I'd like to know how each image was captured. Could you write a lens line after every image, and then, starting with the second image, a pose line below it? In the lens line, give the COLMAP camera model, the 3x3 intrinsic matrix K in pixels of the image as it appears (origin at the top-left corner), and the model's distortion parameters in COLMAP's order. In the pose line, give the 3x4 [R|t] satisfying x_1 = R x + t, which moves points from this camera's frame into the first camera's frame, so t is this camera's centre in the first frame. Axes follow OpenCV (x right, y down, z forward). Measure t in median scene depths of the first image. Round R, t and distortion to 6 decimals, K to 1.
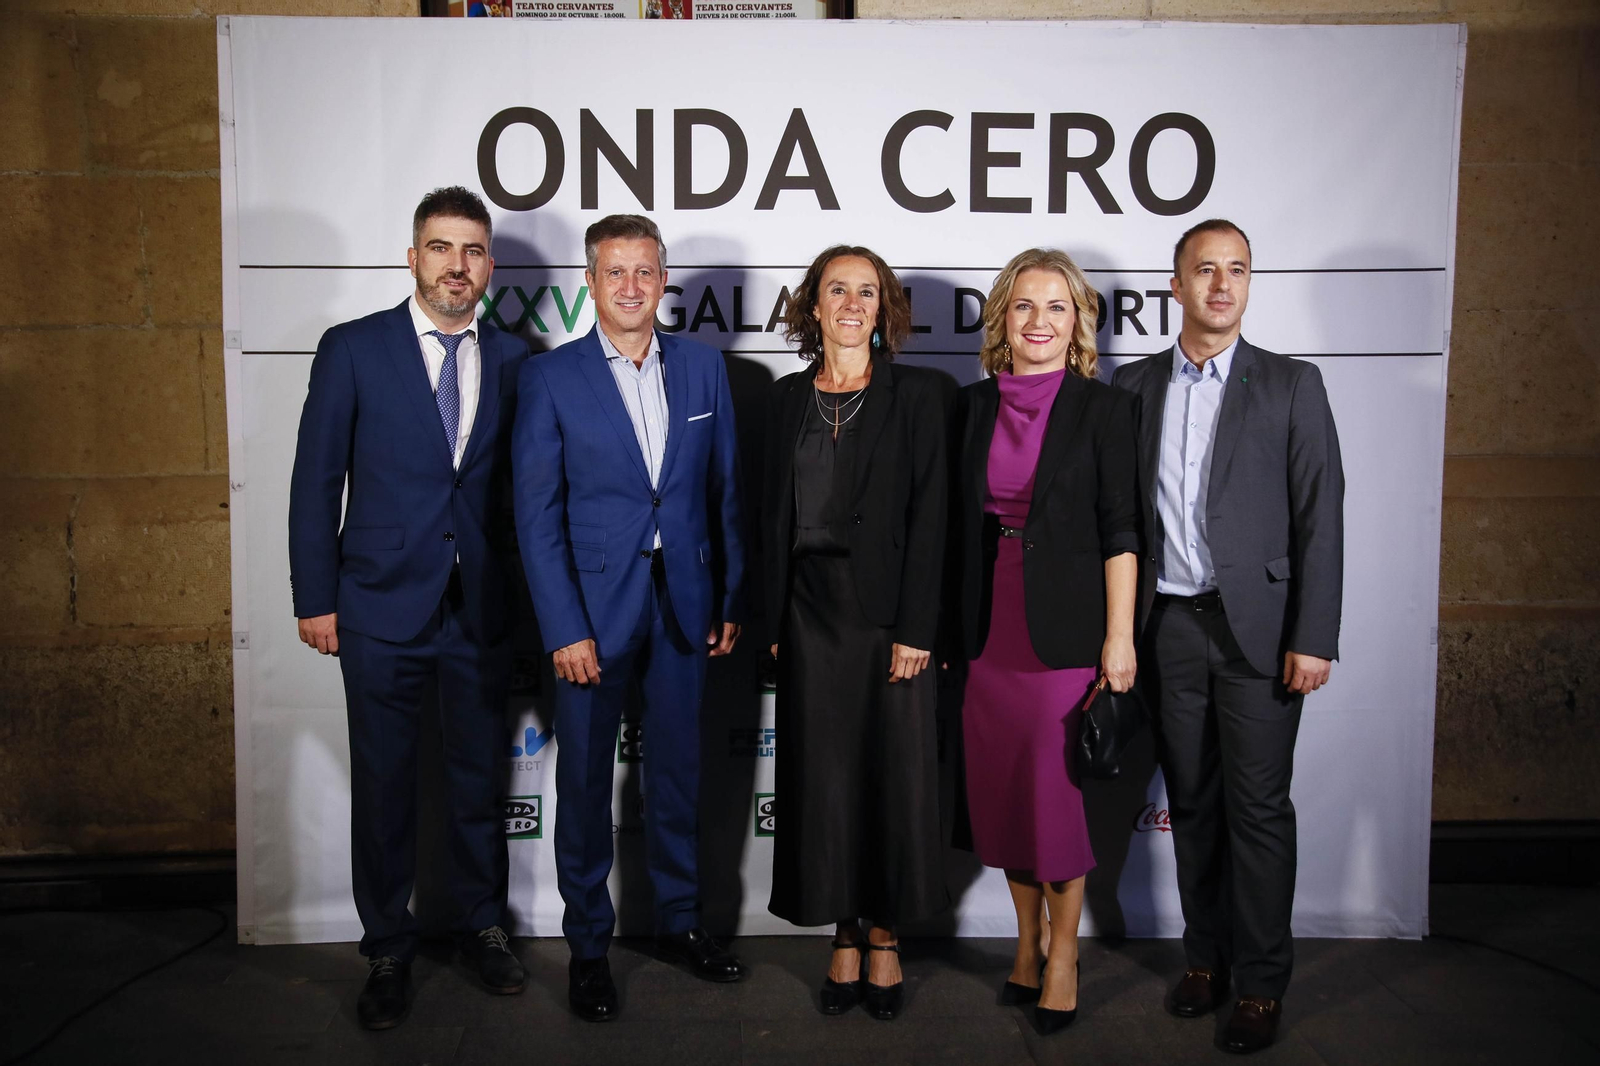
lens RADIAL K [[1454.1, 0, 782.2], [0, 1454.1, 517.3], [0, 0, 1]] dist [0.029849, 0.107104]
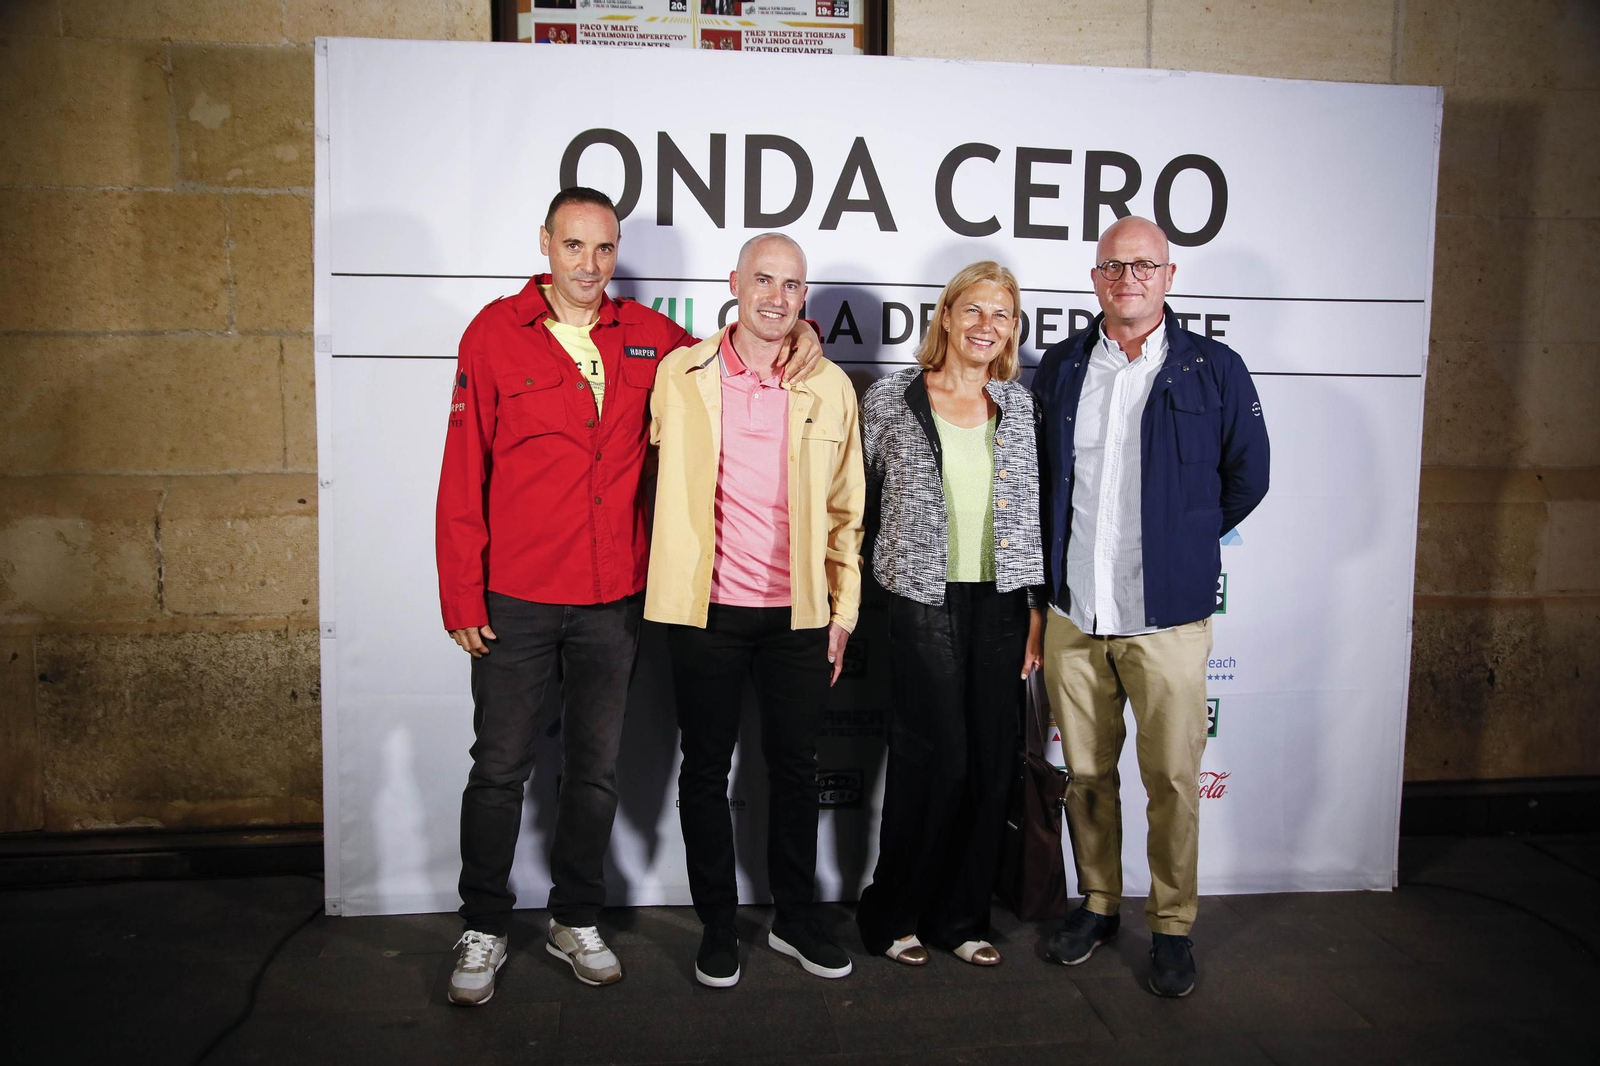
lens RADIAL K [[1188.7, 0, 798.8], [0, 1188.7, 521.7], [0, 0, 1]] dist [-0.018358, 0.038565]
pose [[0.997060, 0.006022, 0.076389, -0.098028], [-0.006315, 0.999974, 0.003587, 0.001175], [-0.076365, -0.004059, 0.997072, 0.124384]]
